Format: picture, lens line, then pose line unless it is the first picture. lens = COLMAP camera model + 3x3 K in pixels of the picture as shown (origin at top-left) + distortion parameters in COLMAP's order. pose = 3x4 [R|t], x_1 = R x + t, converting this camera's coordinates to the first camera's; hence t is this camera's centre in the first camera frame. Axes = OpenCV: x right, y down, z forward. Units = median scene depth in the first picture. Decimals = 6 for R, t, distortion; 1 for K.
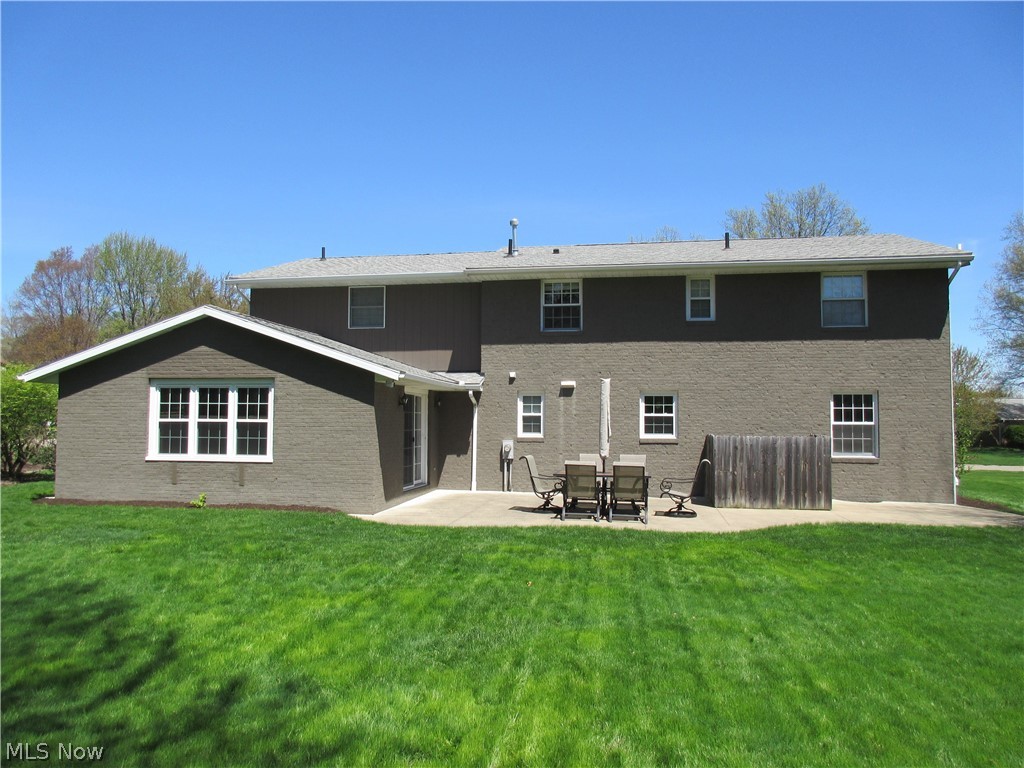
lens RADIAL K [[761.3, 0, 512.0], [0, 761.3, 384.0], [0, 0, 1]] dist [0.005236, 0.002190]
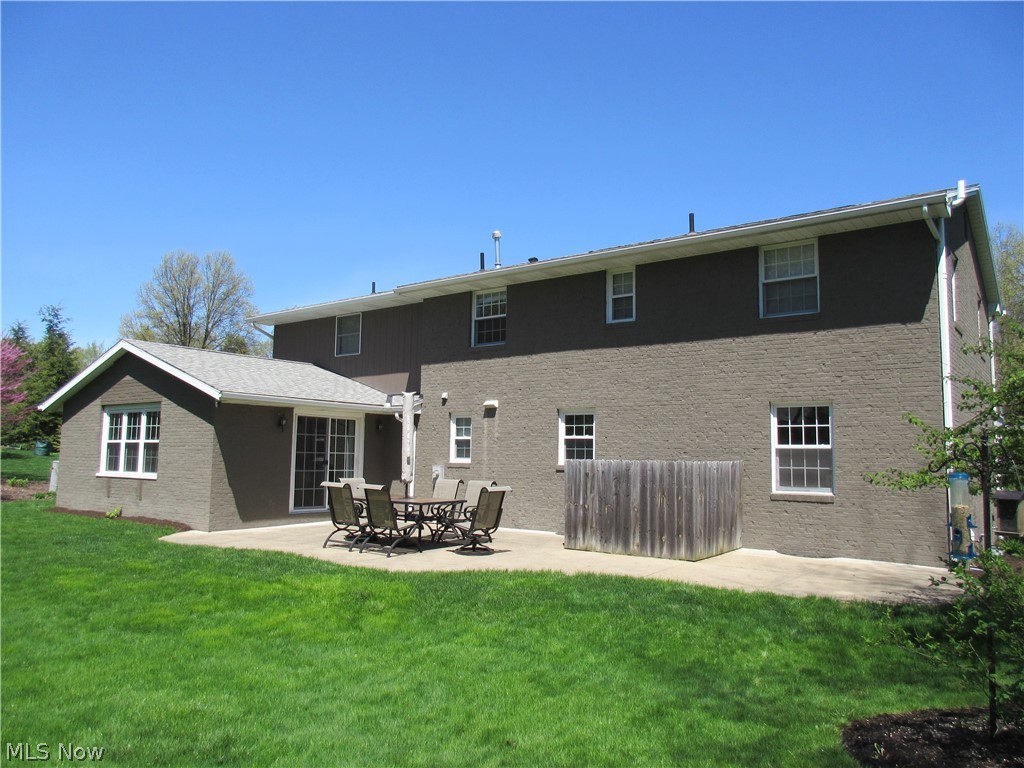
lens RADIAL K [[761.3, 0, 512.0], [0, 761.3, 384.0], [0, 0, 1]] dist [0.005236, 0.002190]
pose [[0.885290, -0.037489, -0.463525, 0.537876], [0.012854, 0.998337, -0.056195, 0.029049], [0.464861, 0.043791, 0.884300, 0.225395]]
